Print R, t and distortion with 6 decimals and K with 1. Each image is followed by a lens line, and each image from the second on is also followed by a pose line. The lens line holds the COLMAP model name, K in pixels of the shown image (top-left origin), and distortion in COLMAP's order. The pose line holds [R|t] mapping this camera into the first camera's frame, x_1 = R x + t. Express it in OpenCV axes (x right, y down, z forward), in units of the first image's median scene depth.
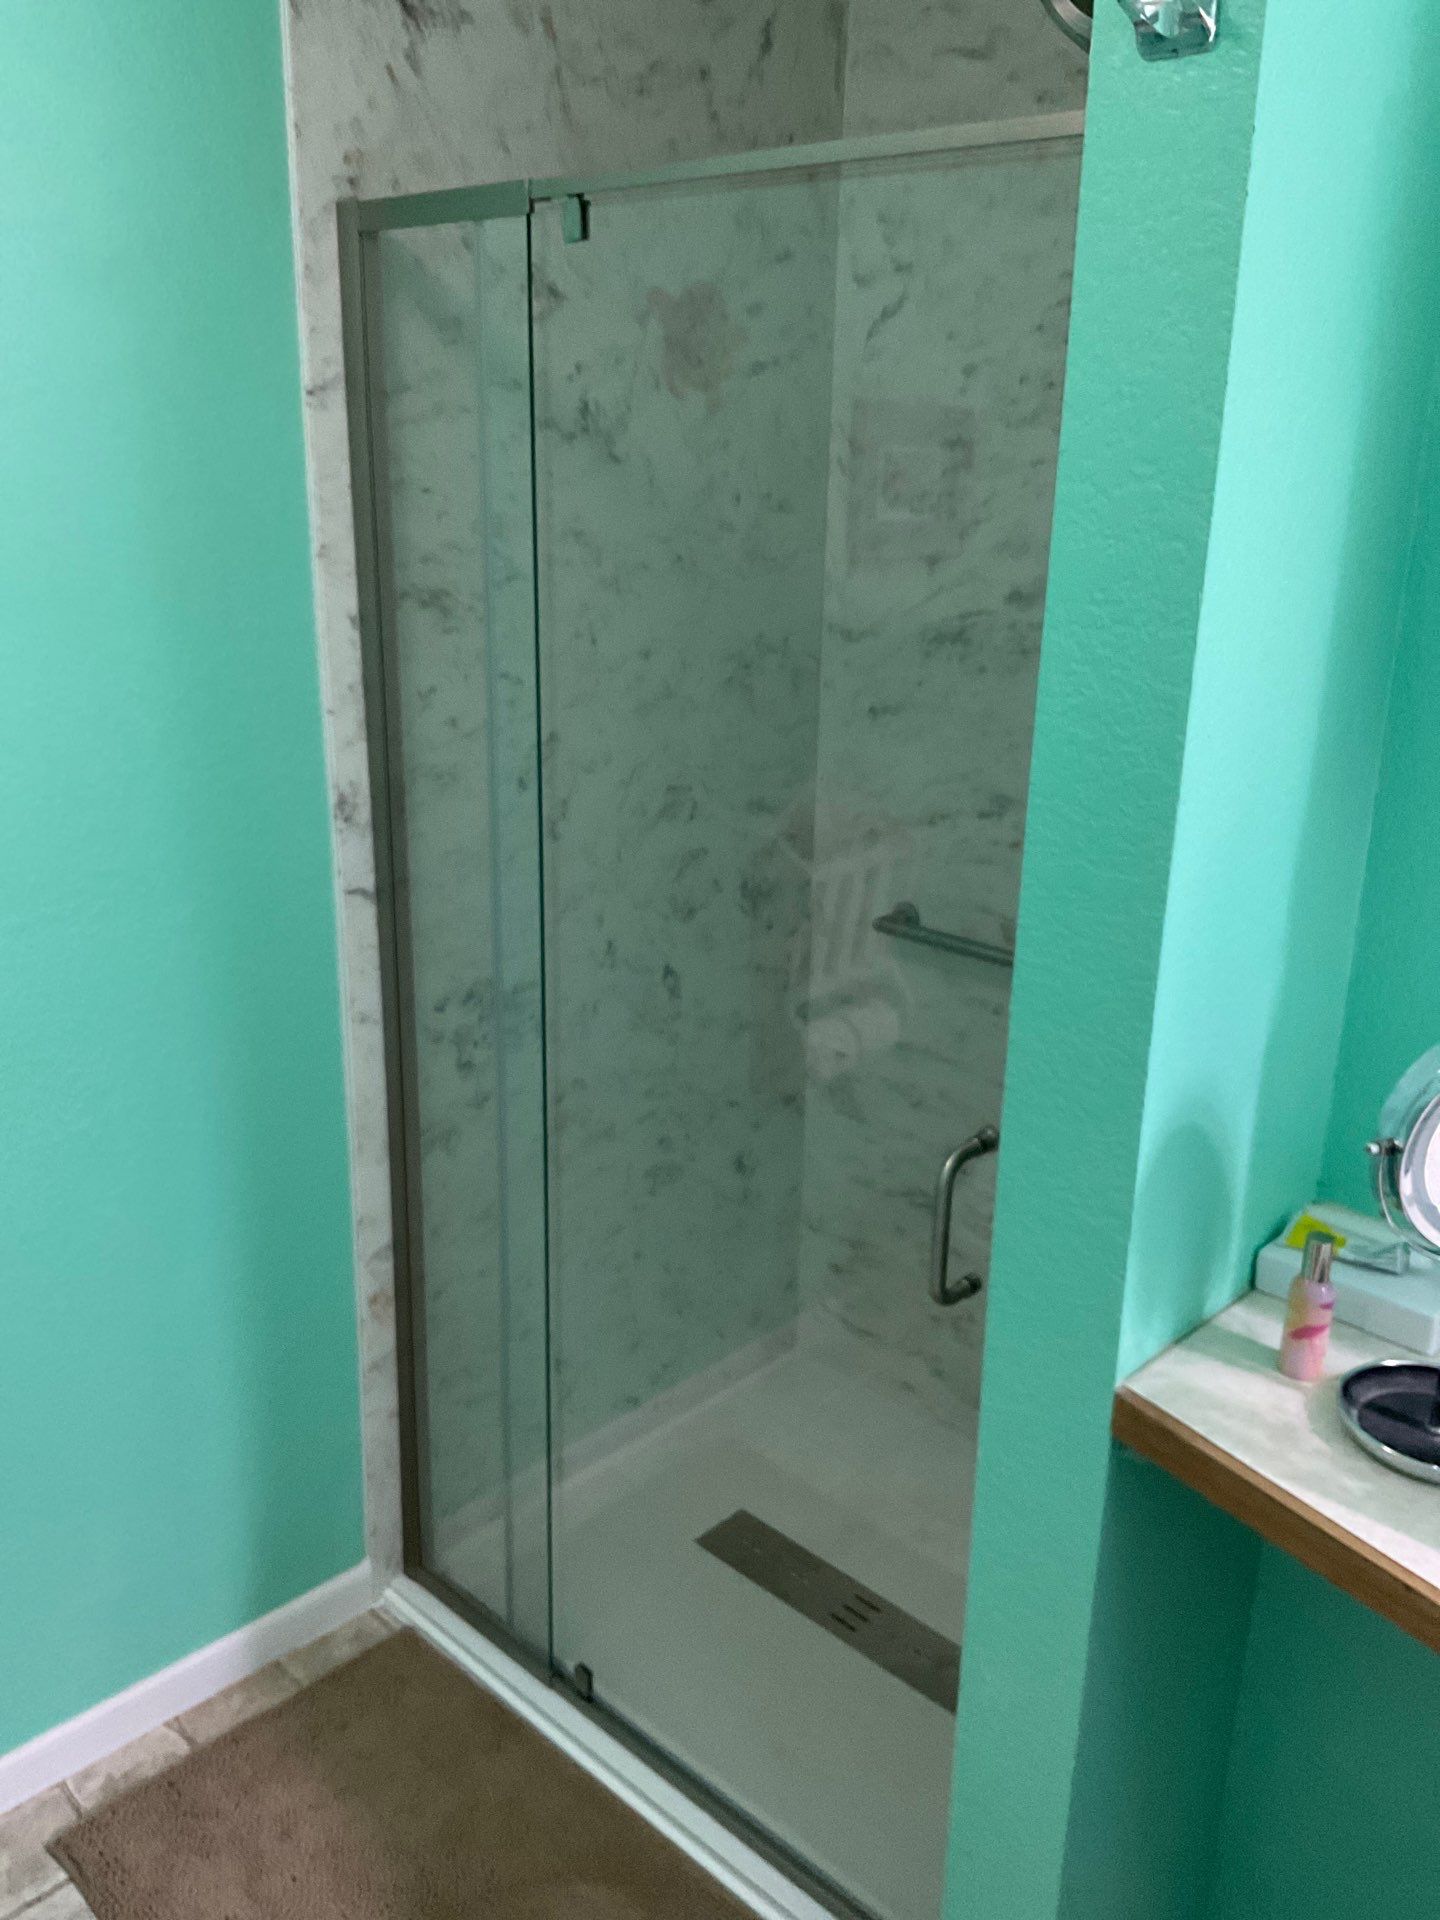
lens RADIAL K [[1577.3, 0, 716.5], [0, 1577.3, 941.4], [0, 0, 1]] dist [0.073696, -0.144894]
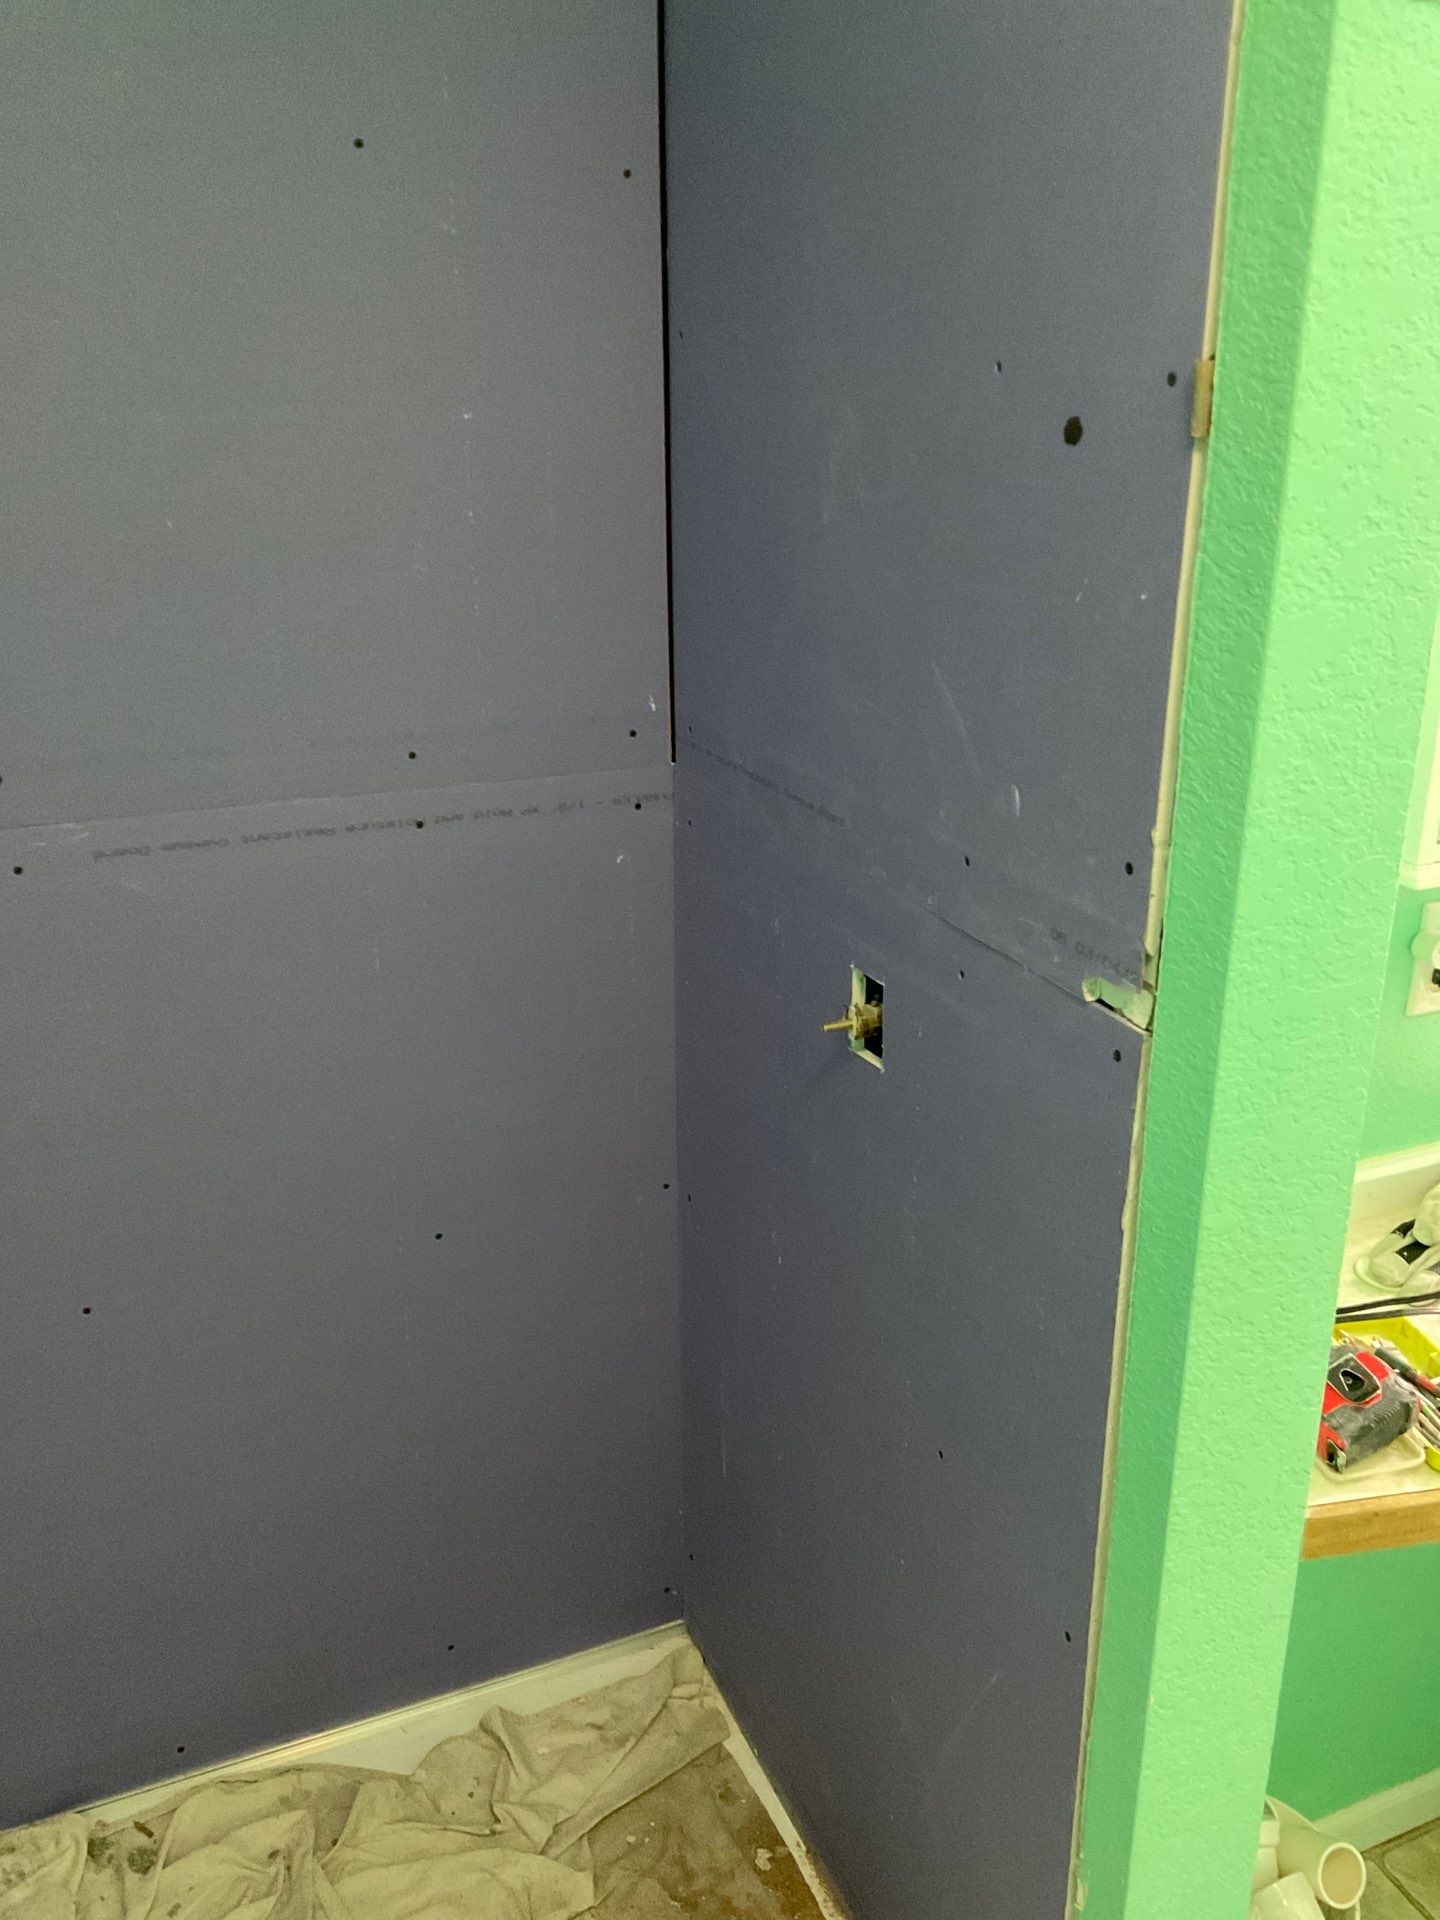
lens RADIAL K [[1577.3, 0, 717.7], [0, 1577.3, 960.1], [0, 0, 1]] dist [0.073696, -0.144894]
pose [[0.394452, -0.334258, 0.855967, -0.314838], [0.297968, 0.927691, 0.224955, -0.180466], [-0.869266, 0.166317, 0.465527, 0.466063]]
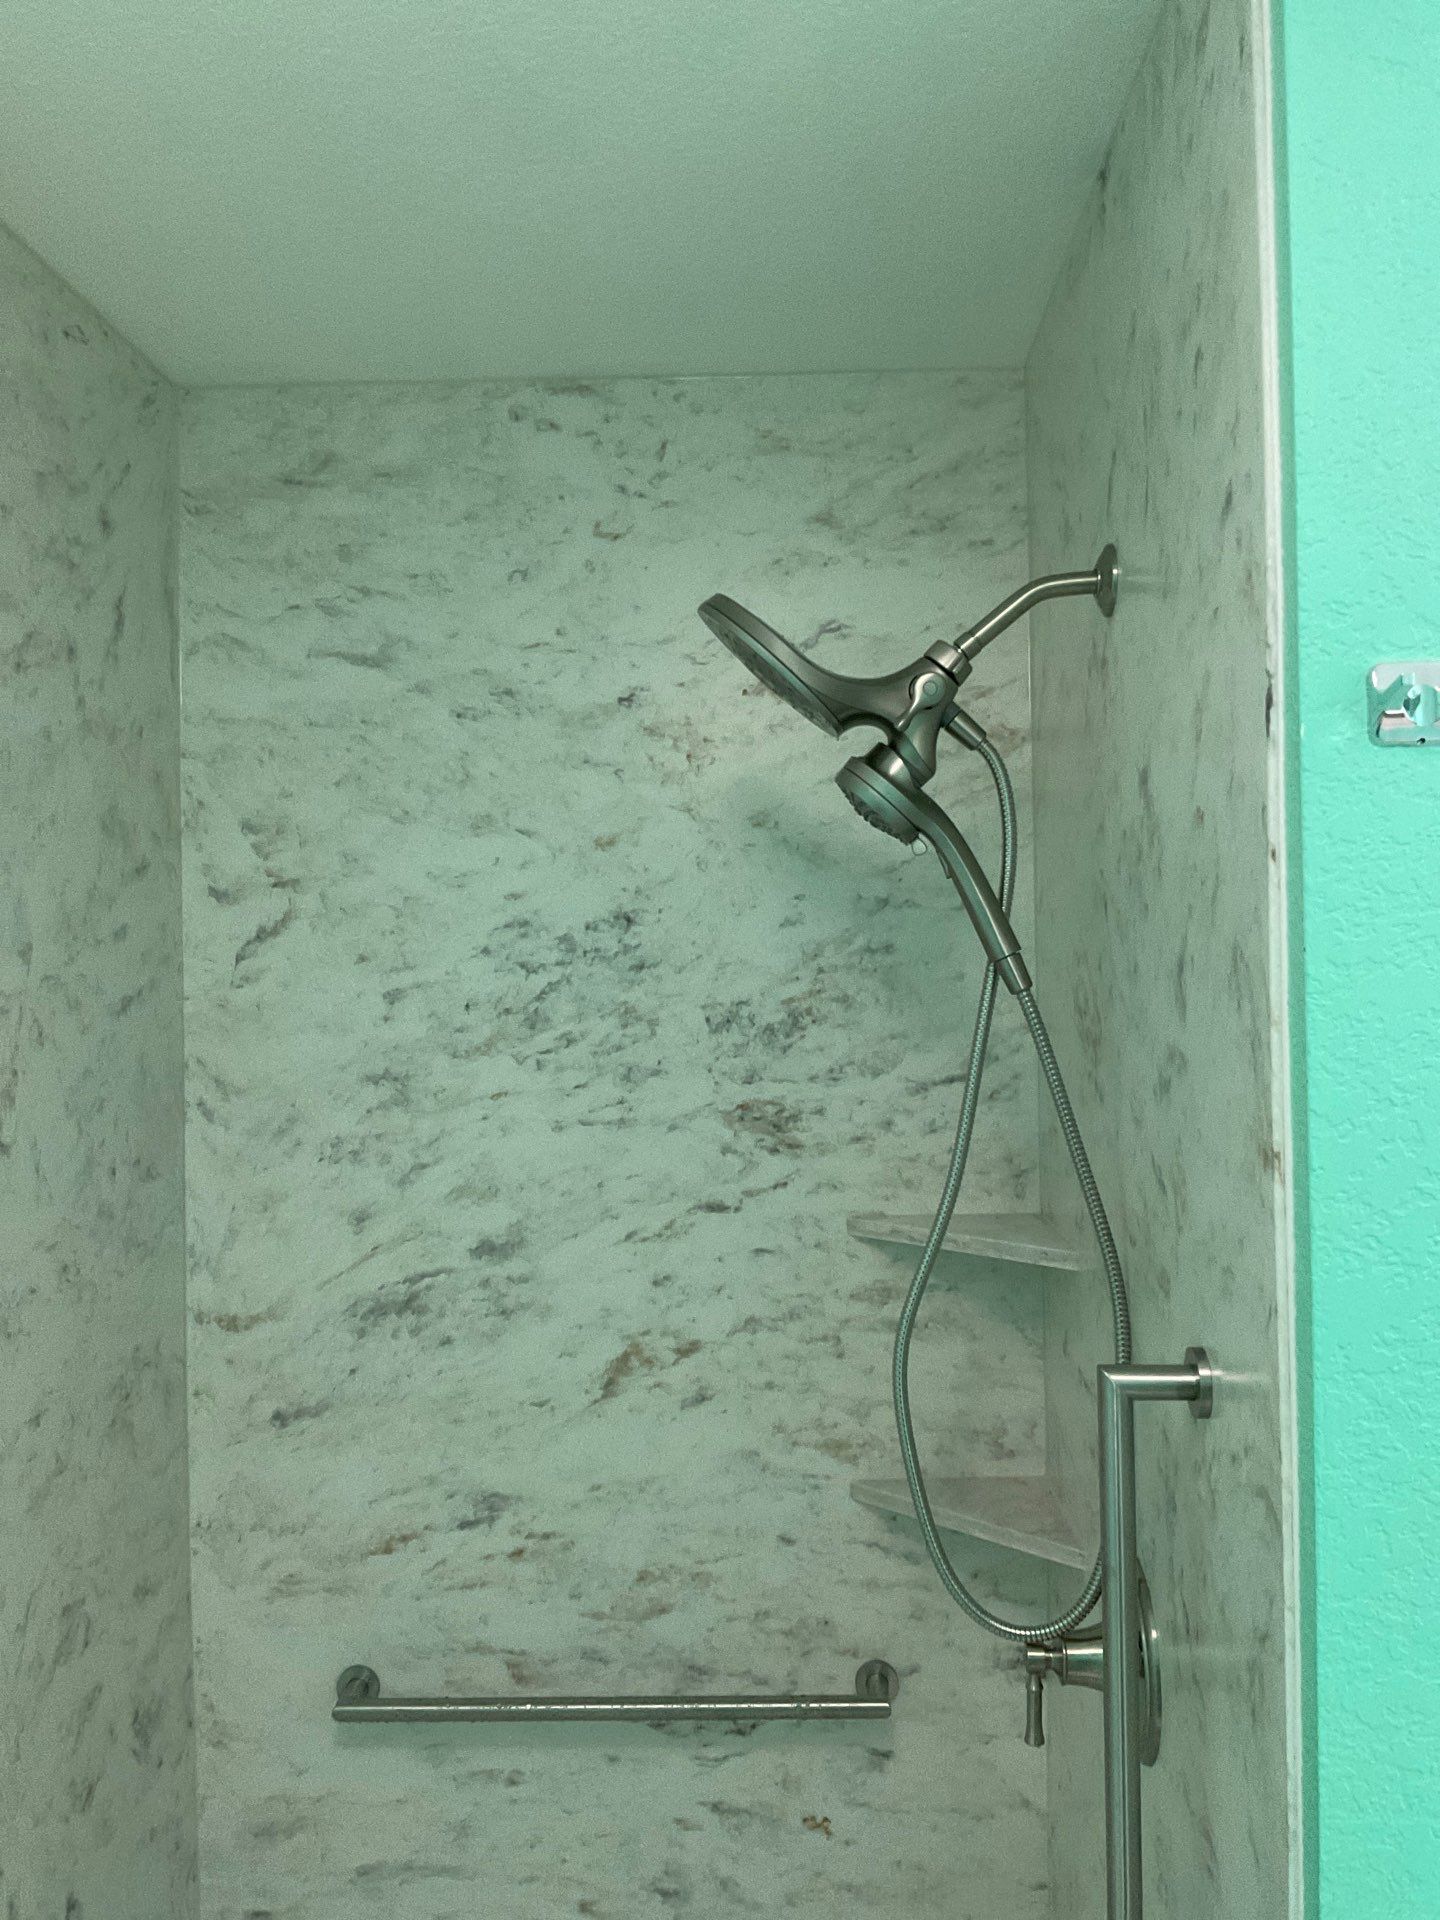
lens RADIAL K [[1577.3, 0, 726.0], [0, 1577.3, 957.0], [0, 0, 1]] dist [0.073696, -0.144894]
pose [[0.745019, -0.027734, 0.666466, -0.277262], [0.236356, 0.945286, -0.224877, -0.151176], [-0.623765, 0.325061, 0.710811, 0.291214]]
